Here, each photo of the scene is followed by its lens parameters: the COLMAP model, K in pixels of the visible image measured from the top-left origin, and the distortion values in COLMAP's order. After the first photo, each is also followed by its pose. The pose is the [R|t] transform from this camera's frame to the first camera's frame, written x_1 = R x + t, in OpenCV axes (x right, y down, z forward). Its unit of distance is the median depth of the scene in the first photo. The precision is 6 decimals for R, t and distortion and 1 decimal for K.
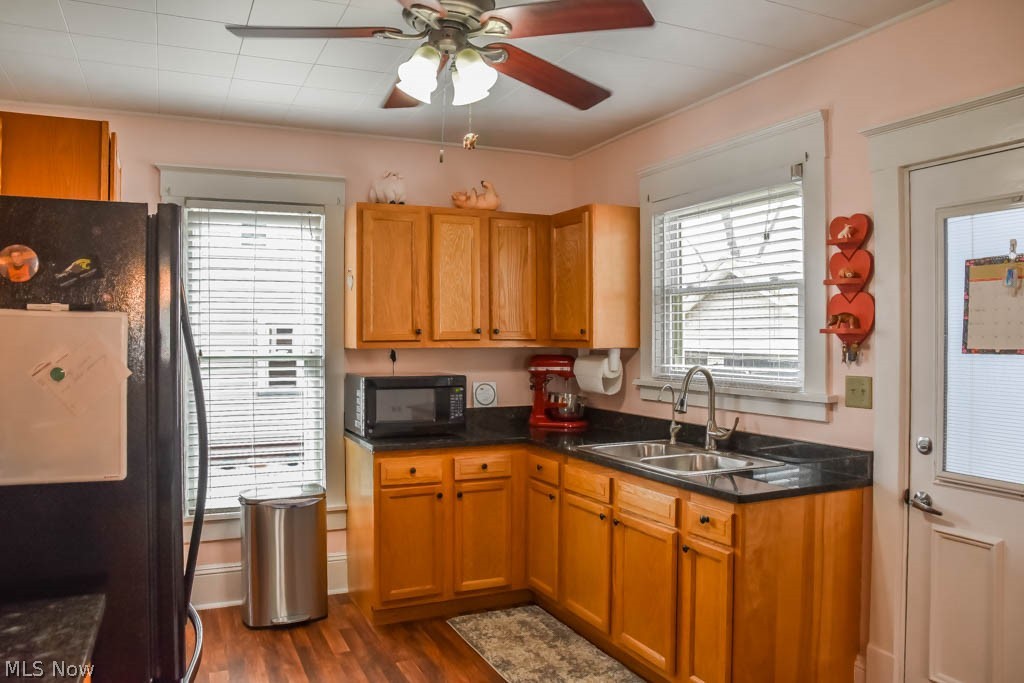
lens RADIAL K [[767.2, 0, 495.7], [0, 767.2, 339.2], [0, 0, 1]] dist [-0.106543, 0.120857]
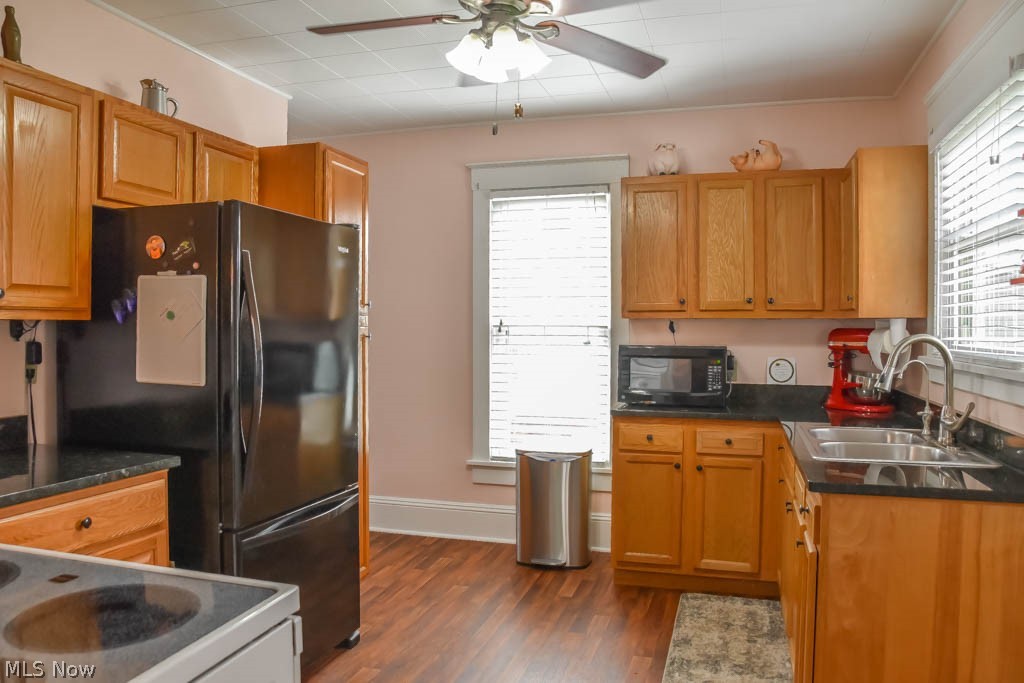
lens RADIAL K [[767.2, 0, 495.7], [0, 767.2, 339.2], [0, 0, 1]] dist [-0.106543, 0.120857]
pose [[0.759938, 0.015541, -0.649810, 0.382982], [-0.006112, 0.999841, 0.016765, 0.025516], [0.649967, -0.008769, 0.759912, 0.100495]]
